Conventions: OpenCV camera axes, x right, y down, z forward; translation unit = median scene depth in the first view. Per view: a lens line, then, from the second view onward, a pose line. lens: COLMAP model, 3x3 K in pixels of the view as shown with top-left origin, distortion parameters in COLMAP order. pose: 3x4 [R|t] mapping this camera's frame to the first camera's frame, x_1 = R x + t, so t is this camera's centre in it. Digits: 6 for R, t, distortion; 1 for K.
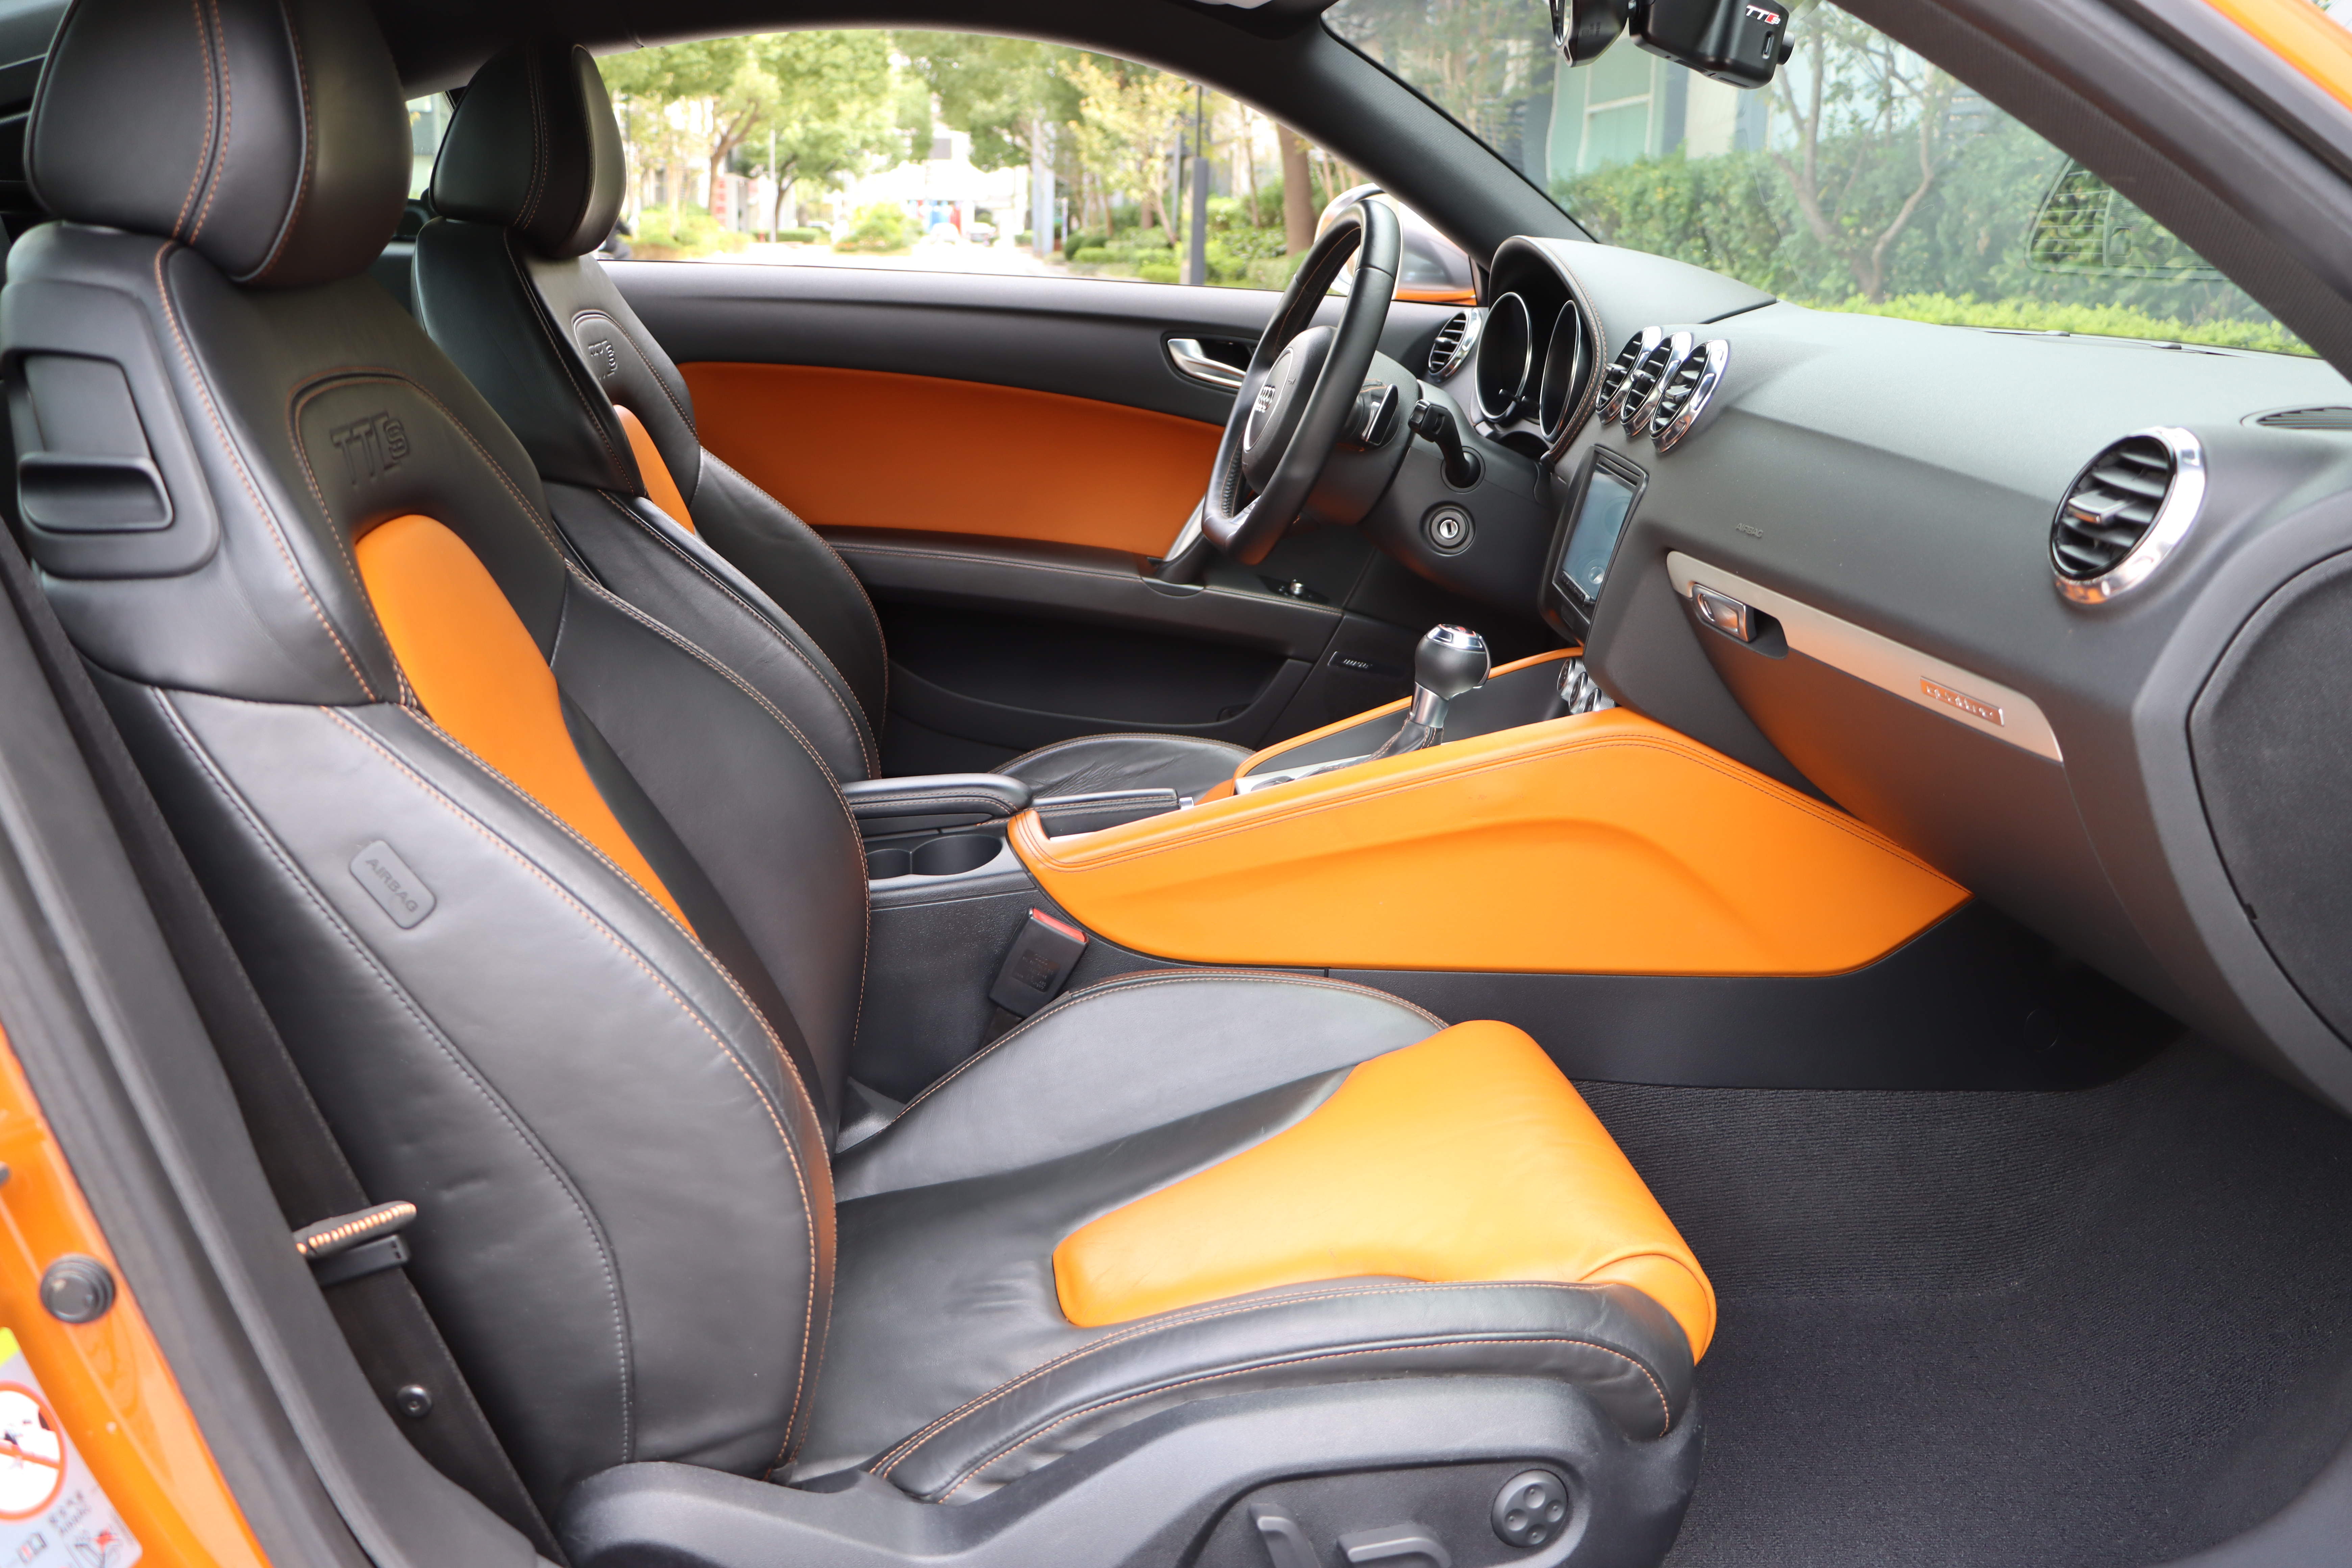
lens RADIAL K [[1909.1, 0, 1190.7], [0, 1909.1, 784.6], [0, 0, 1]] dist [-0.176816, 0.145439]
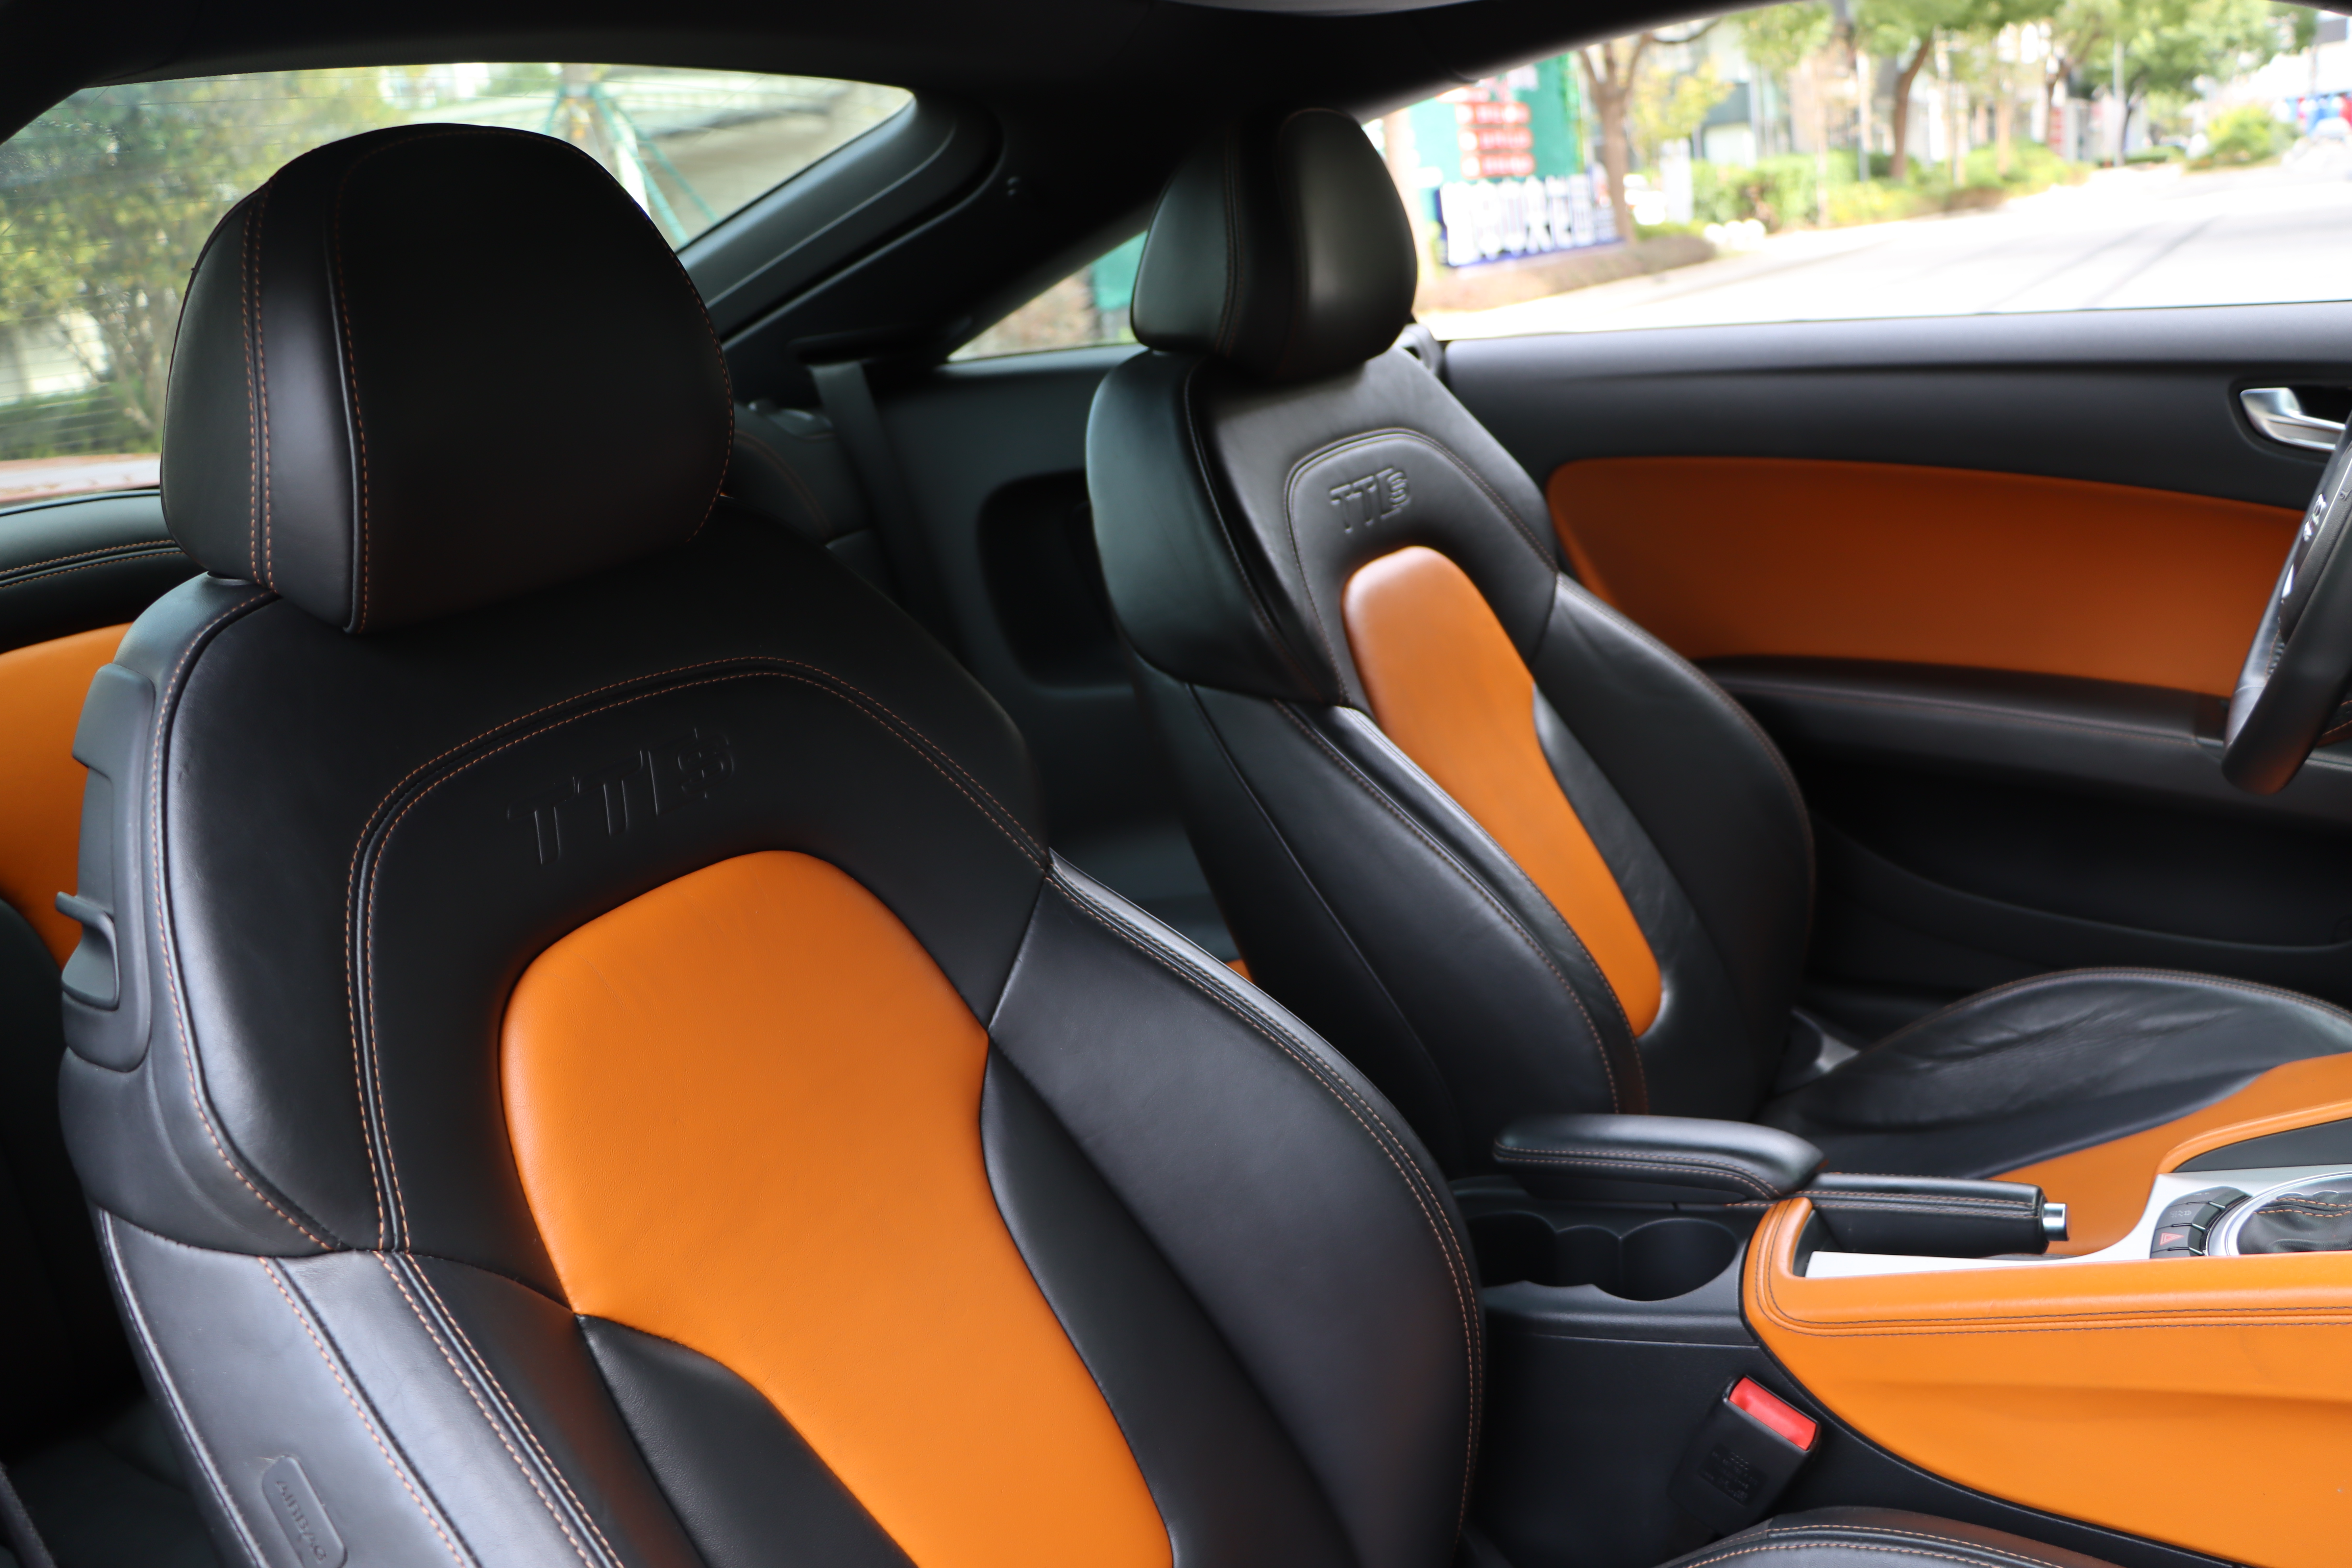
lens RADIAL K [[1909.1, 0, 1196.6], [0, 1909.1, 801.0], [0, 0, 1]] dist [-0.176816, 0.145439]
pose [[0.781073, 0.051651, -0.622300, 0.114128], [-0.031747, 0.998569, 0.043035, -0.111493], [0.623633, -0.013857, 0.781595, 0.271798]]
